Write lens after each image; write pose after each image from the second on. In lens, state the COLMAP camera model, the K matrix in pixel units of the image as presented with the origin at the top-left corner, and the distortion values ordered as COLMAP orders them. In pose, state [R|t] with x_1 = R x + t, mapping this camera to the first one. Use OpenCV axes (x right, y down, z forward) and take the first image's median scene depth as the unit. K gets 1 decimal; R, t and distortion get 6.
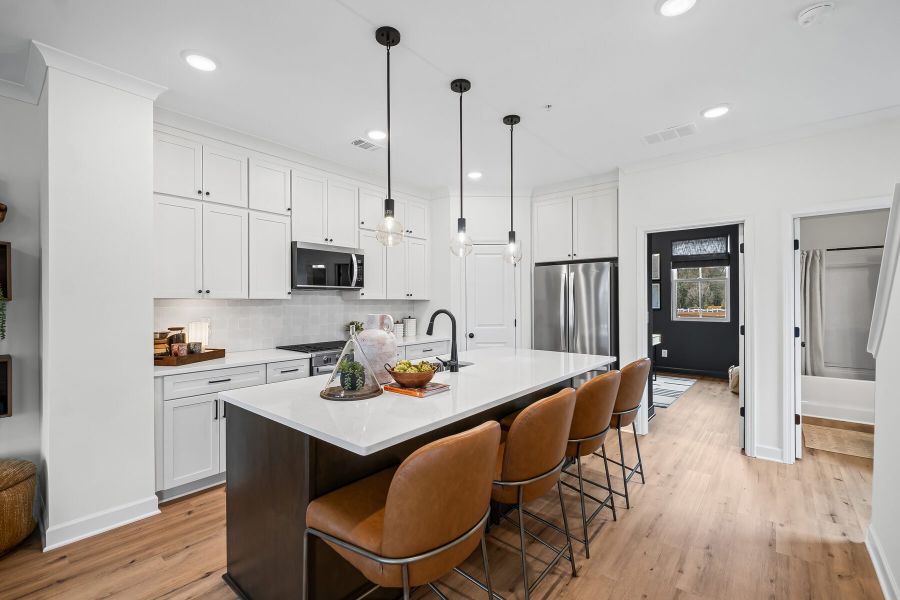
lens RADIAL K [[389.7, 0, 451.8], [0, 389.7, 302.0], [0, 0, 1]] dist [0.005509, 0.000403]
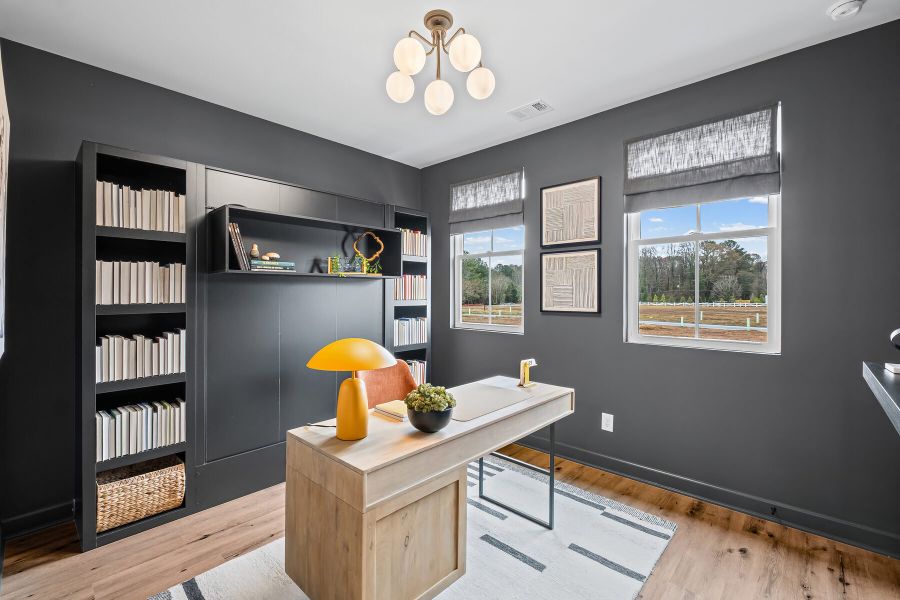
lens RADIAL K [[389.7, 0, 451.1], [0, 389.7, 295.2], [0, 0, 1]] dist [0.005509, 0.000403]
pose [[0.998791, 0.001525, -0.049139, 0.406707], [-0.001514, 0.999999, 0.000254, -0.000767], [0.049139, -0.000180, 0.998792, 0.597318]]
